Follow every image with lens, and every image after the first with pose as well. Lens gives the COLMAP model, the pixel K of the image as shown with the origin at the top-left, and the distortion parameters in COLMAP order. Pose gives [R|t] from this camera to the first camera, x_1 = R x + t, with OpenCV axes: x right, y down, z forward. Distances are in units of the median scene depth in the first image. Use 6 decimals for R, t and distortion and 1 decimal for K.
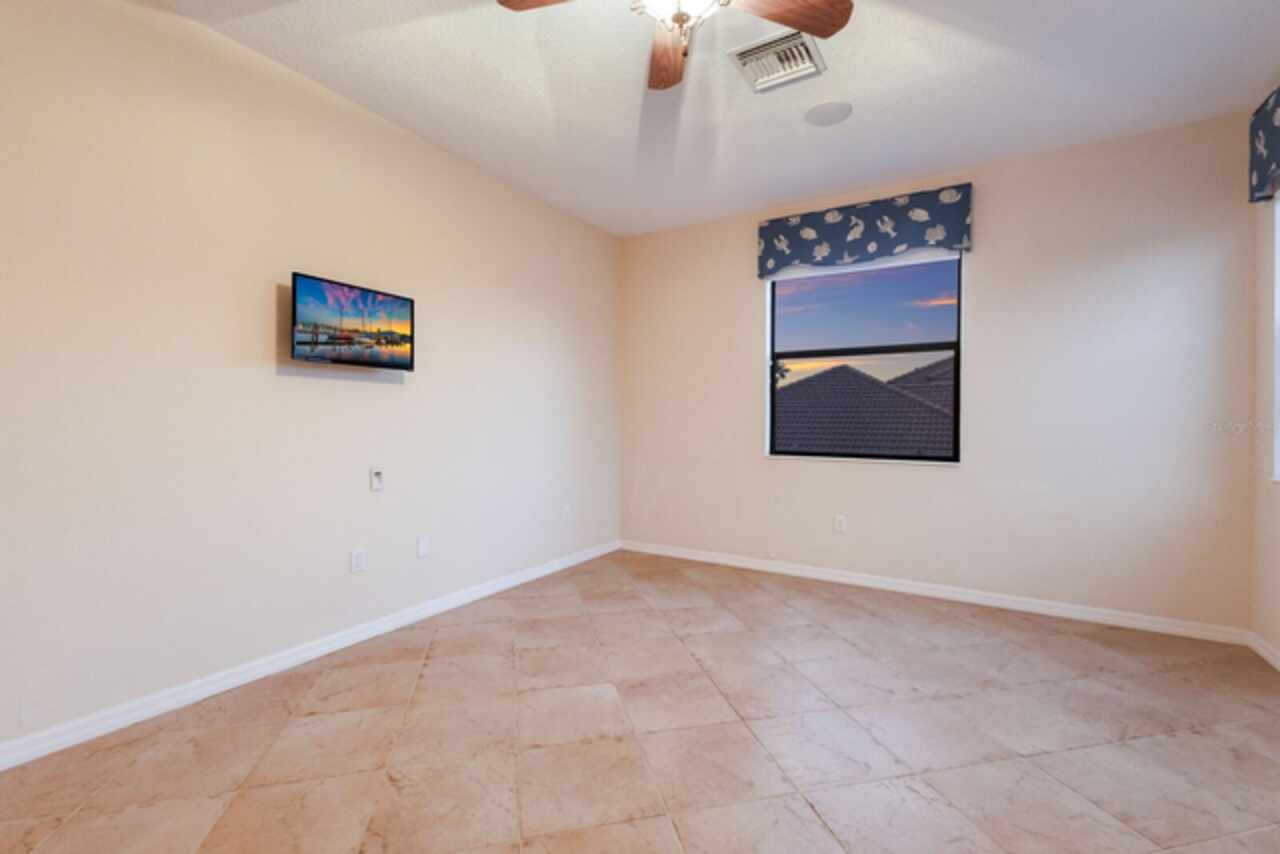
lens RADIAL K [[559.6, 0, 647.3], [0, 559.6, 430.3], [0, 0, 1]] dist [0.008877, -0.000482]
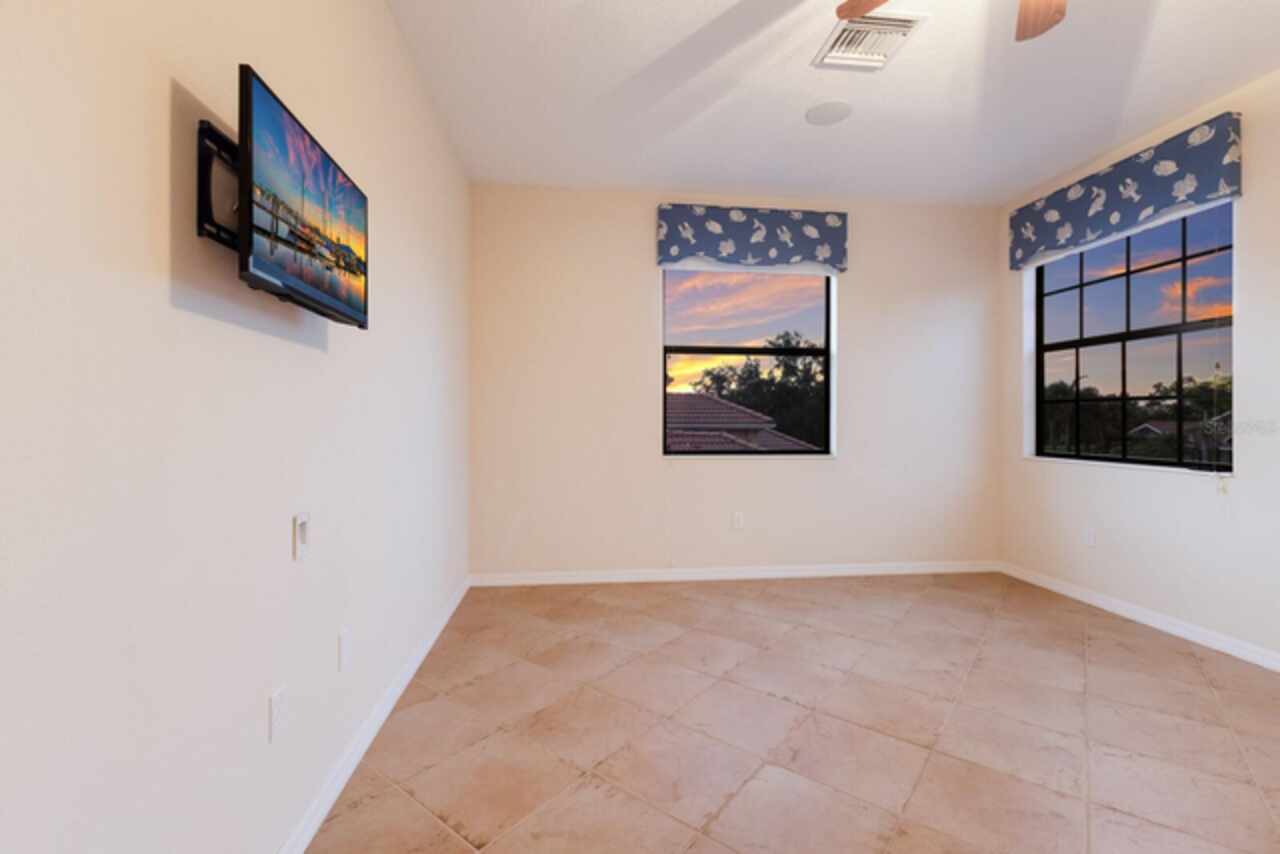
lens RADIAL K [[559.6, 0, 640.8], [0, 559.6, 419.1], [0, 0, 1]] dist [0.008877, -0.000482]
pose [[0.787267, -0.002330, 0.616608, -0.465013], [0.013732, 0.999811, -0.013755, -0.004133], [-0.616460, 0.019296, 0.787150, 0.349847]]
